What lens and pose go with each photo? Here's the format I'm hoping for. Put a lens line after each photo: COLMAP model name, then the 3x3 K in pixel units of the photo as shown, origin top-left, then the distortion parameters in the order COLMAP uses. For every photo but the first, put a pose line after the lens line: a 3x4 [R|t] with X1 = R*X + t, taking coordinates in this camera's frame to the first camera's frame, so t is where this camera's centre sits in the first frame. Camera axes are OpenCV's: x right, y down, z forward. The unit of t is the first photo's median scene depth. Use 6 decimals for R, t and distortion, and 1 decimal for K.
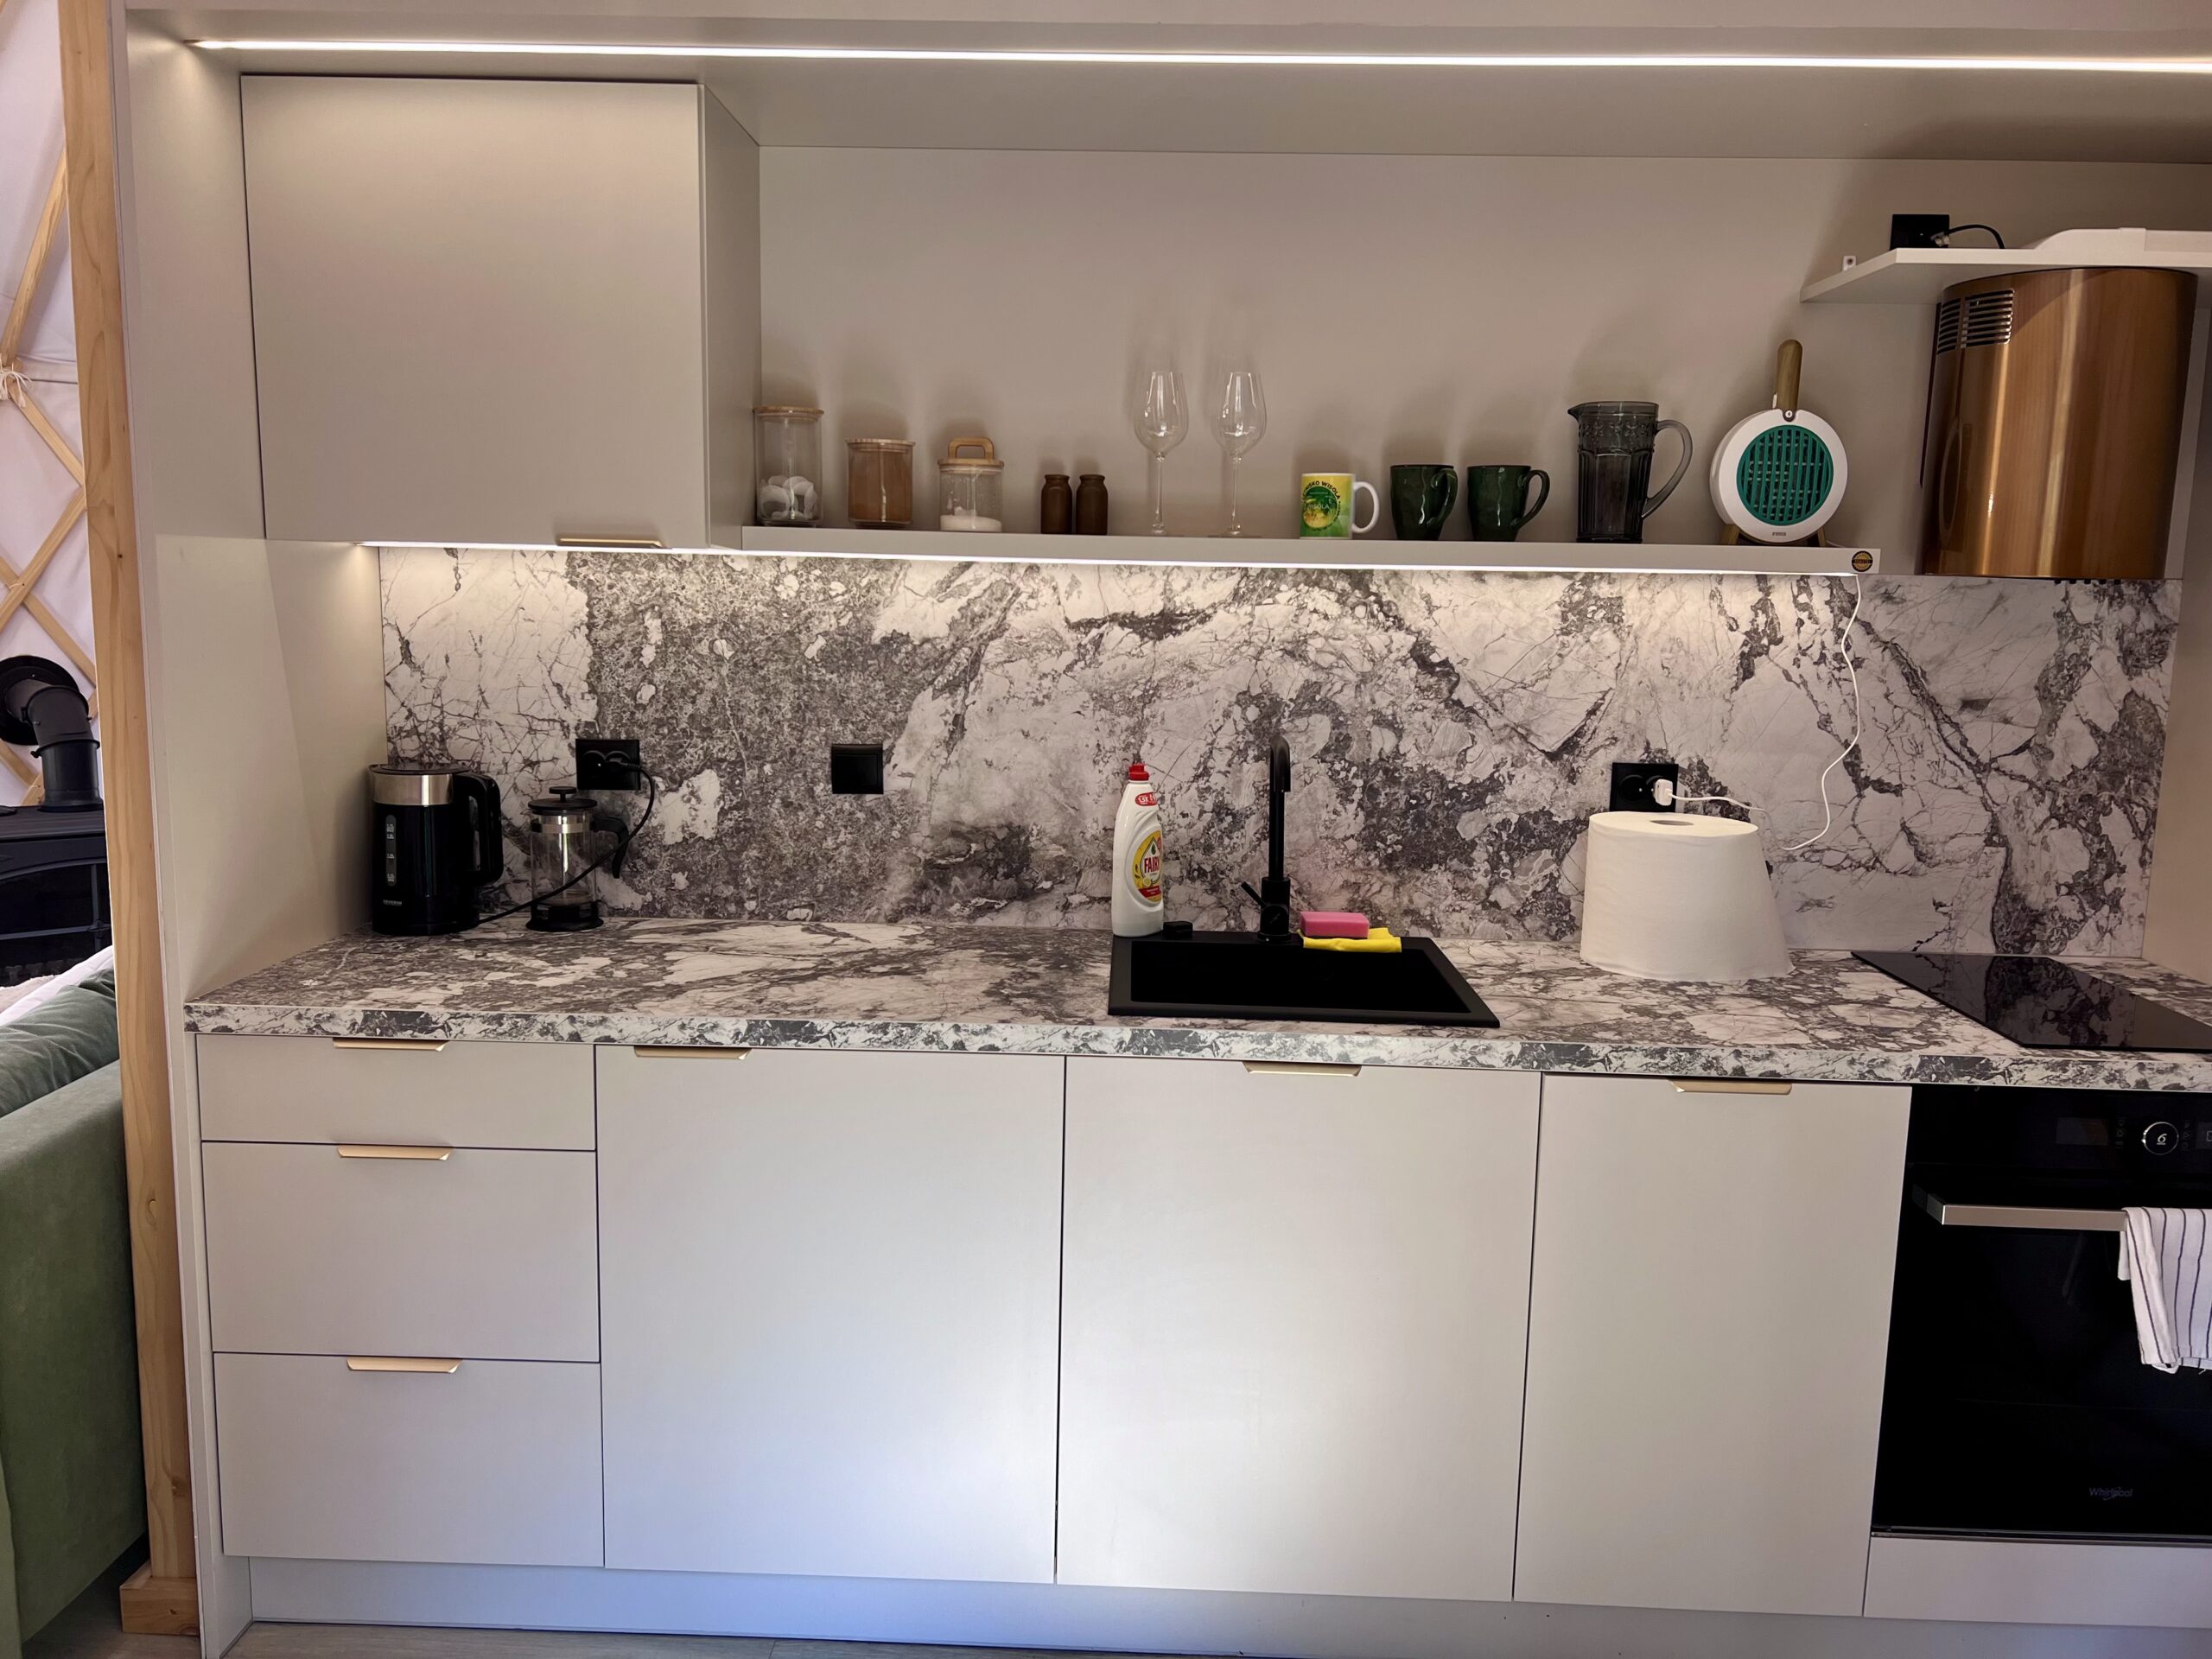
lens RADIAL K [[1670.4, 0, 1117.7], [0, 1670.4, 826.1], [0, 0, 1]] dist [0.054282, -0.062908]
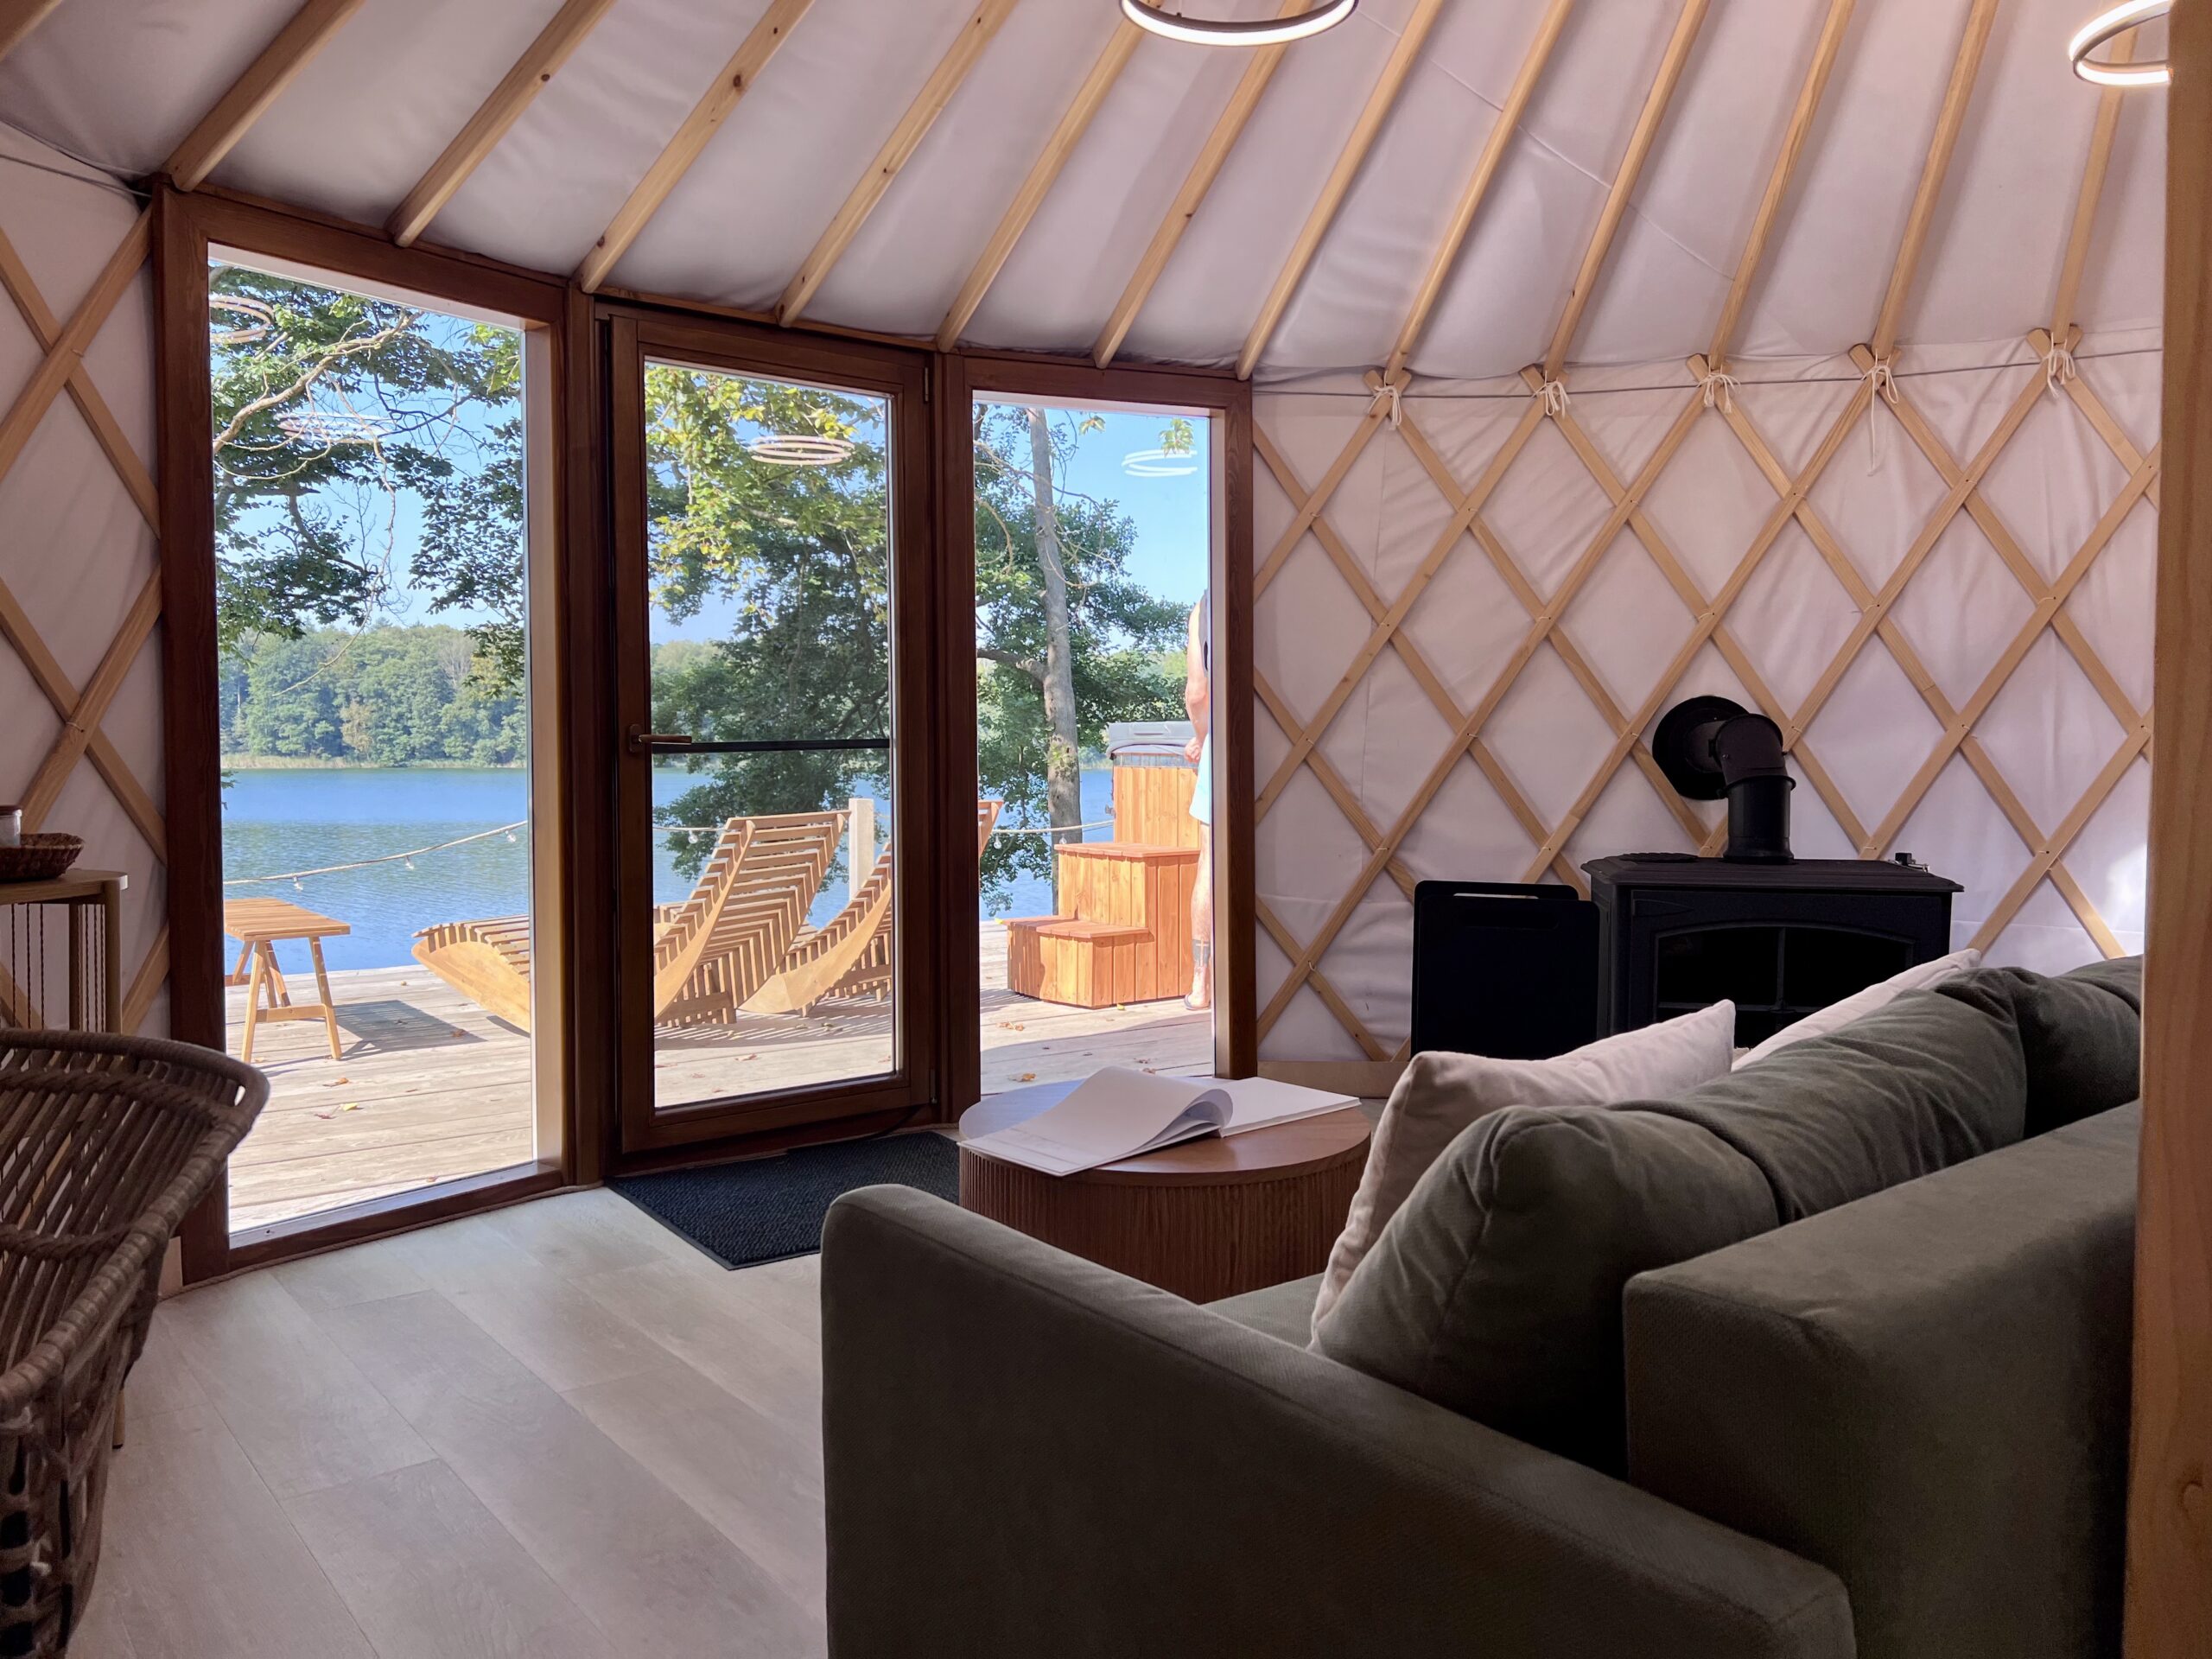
lens RADIAL K [[1670.4, 0, 1105.3], [0, 1670.4, 806.6], [0, 0, 1]] dist [0.054282, -0.062908]
pose [[0.640834, 0.007976, -0.767638, -0.371493], [-0.098828, 0.992482, -0.072191, 0.099566], [0.761291, 0.122126, 0.636805, 0.452551]]
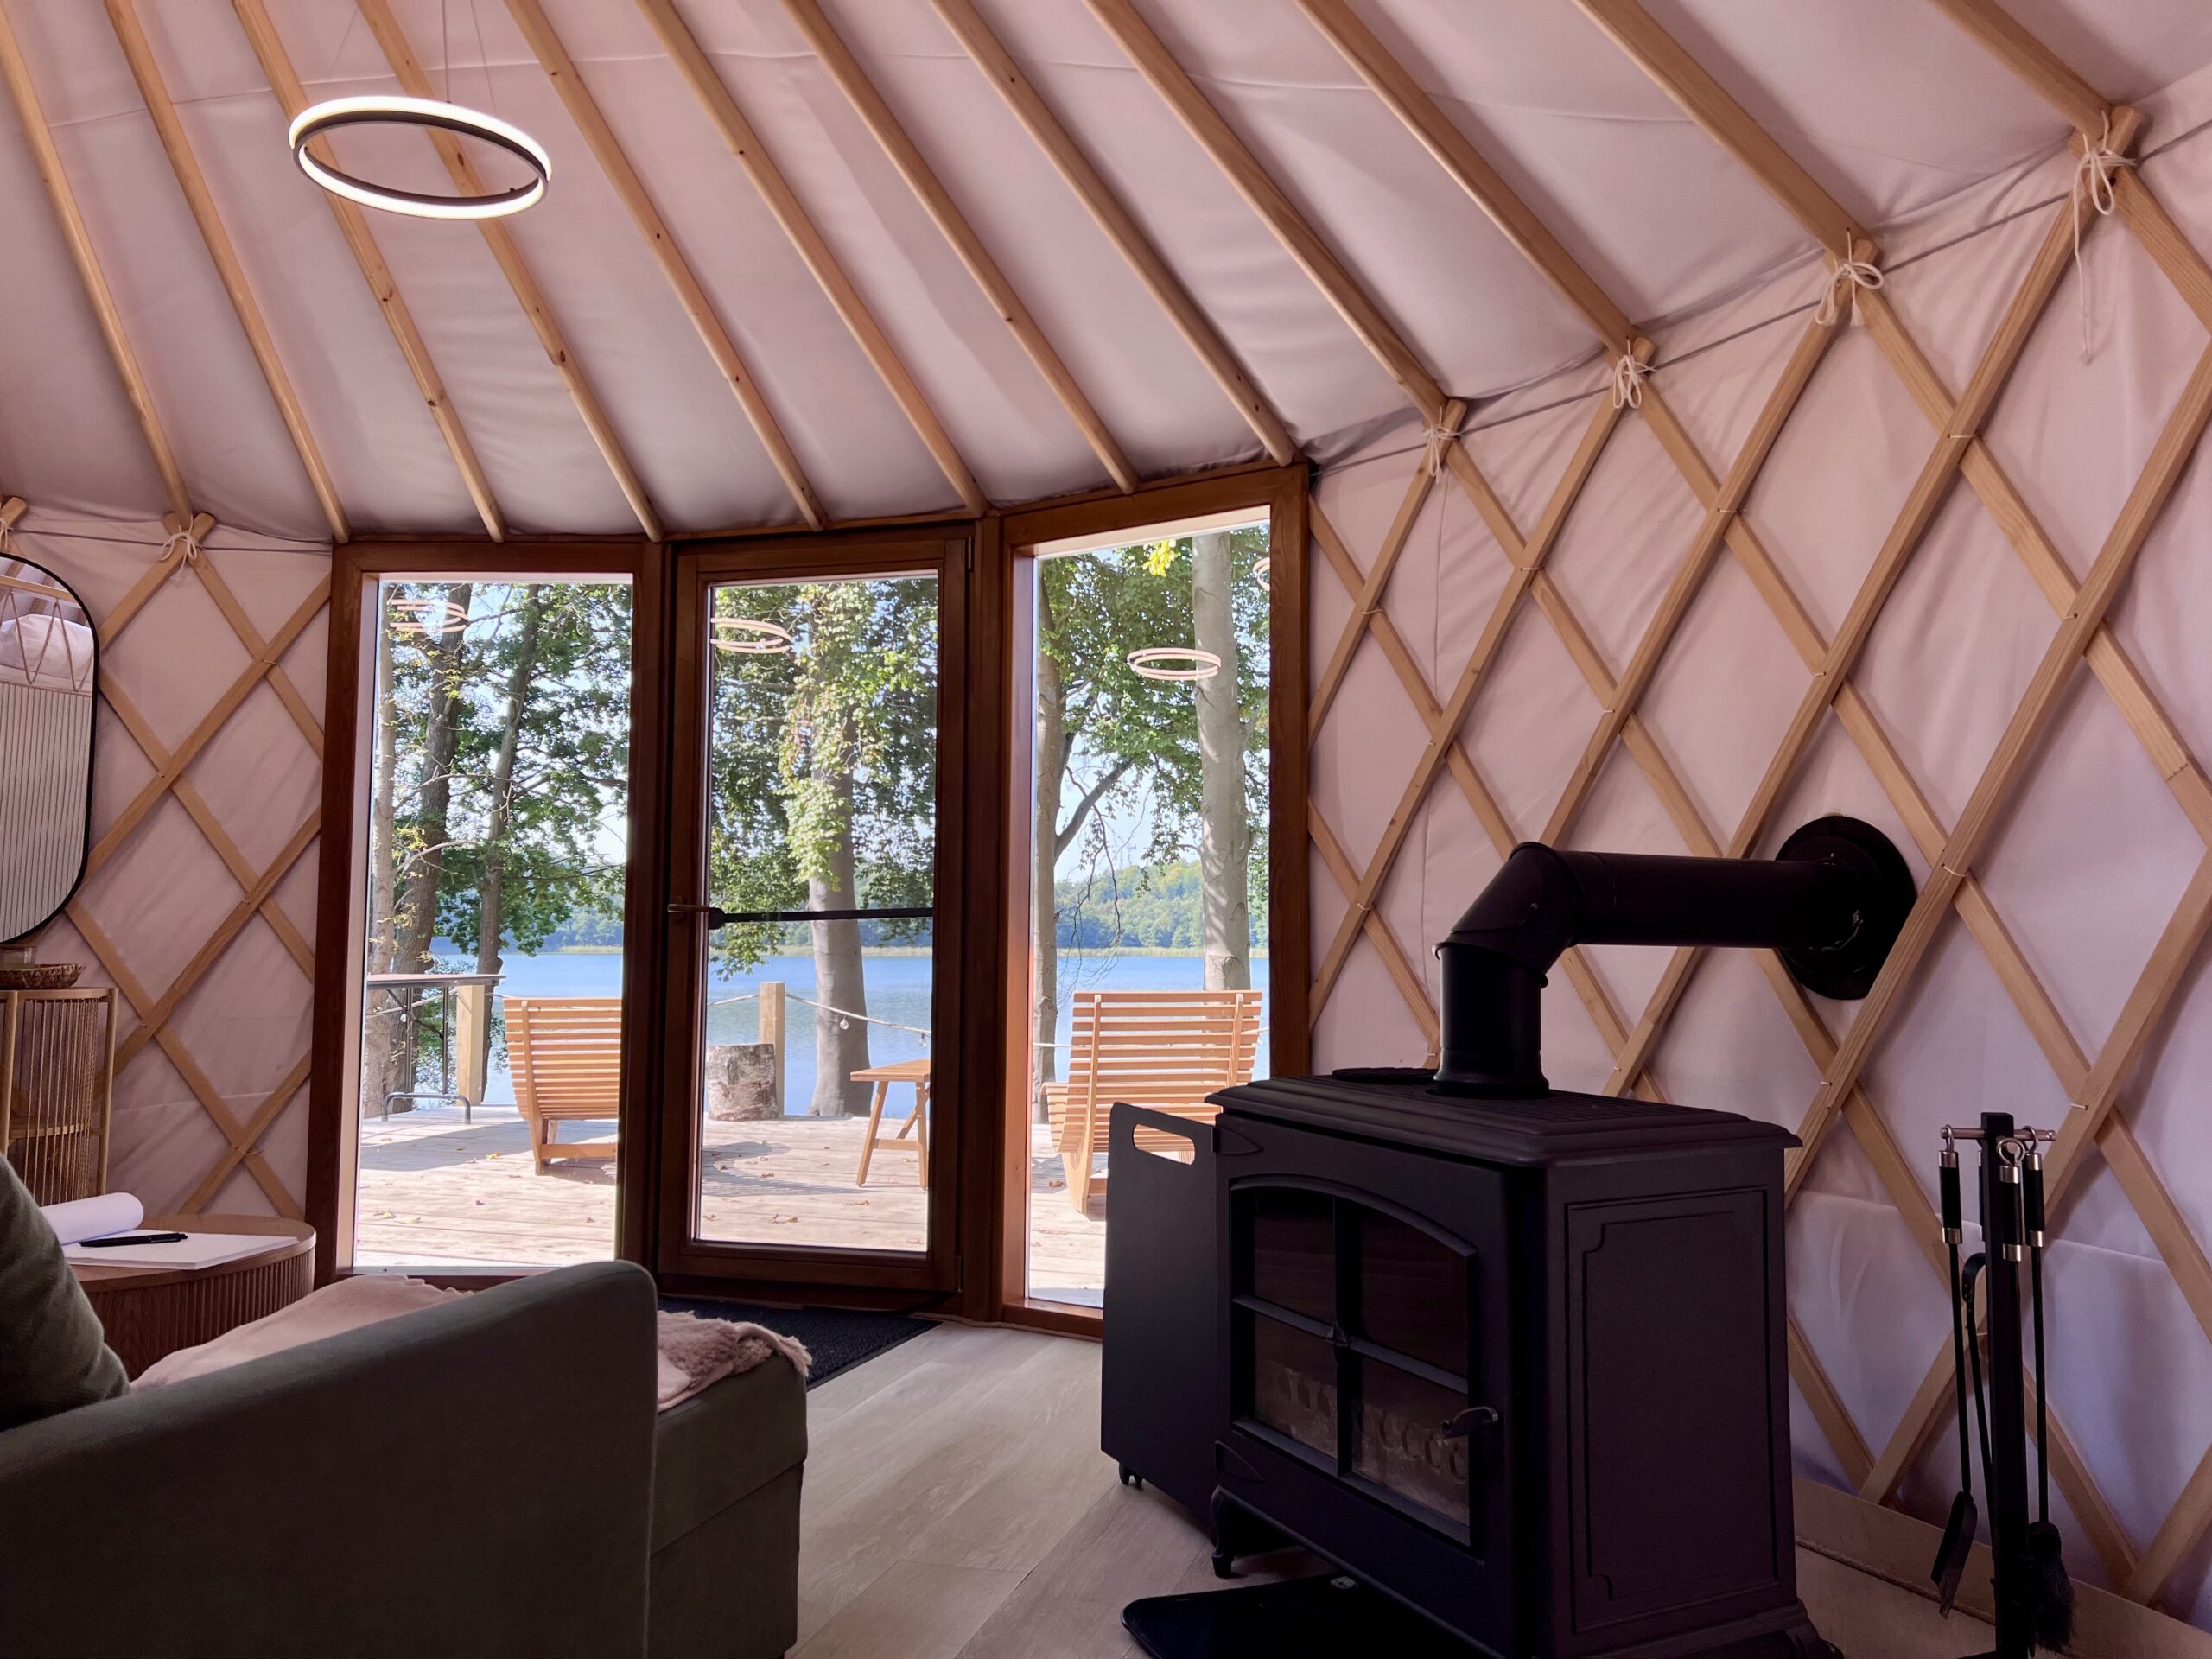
lens RADIAL K [[1670.4, 0, 1104.4], [0, 1670.4, 828.5], [0, 0, 1]] dist [0.054282, -0.062908]
pose [[-0.262032, -0.080582, -0.961689, -0.237340], [-0.145229, 0.988452, -0.043253, -0.093285], [0.954069, 0.128332, -0.270709, 1.912676]]
